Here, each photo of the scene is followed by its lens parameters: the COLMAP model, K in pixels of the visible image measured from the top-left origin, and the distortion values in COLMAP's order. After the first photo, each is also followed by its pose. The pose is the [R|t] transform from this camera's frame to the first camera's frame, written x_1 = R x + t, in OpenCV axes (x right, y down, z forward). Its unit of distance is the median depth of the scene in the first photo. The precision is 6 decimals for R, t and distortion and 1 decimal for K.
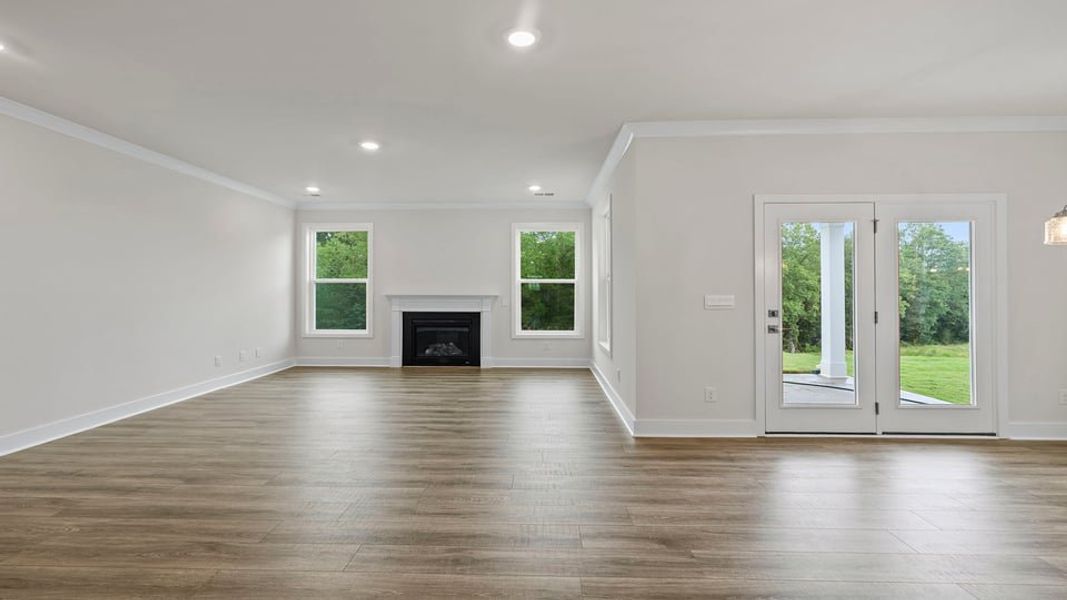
lens RADIAL K [[453.6, 0, 528.1], [0, 453.6, 290.5], [0, 0, 1]] dist [0.001154, 0.000126]
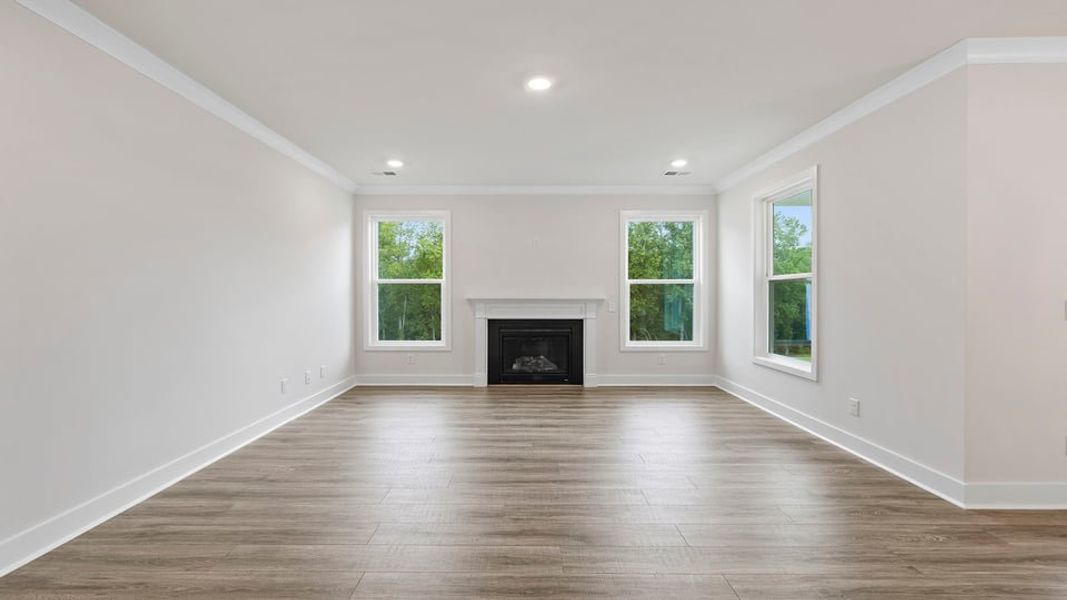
lens RADIAL K [[449.2, 0, 520.2], [0, 449.2, 295.0], [0, 0, 1]] dist [0.001885, 0.000139]
pose [[0.999672, -0.000710, 0.025588, -0.238196], [0.000596, 0.999990, 0.004436, -0.000172], [-0.025591, -0.004419, 0.999663, 0.183406]]
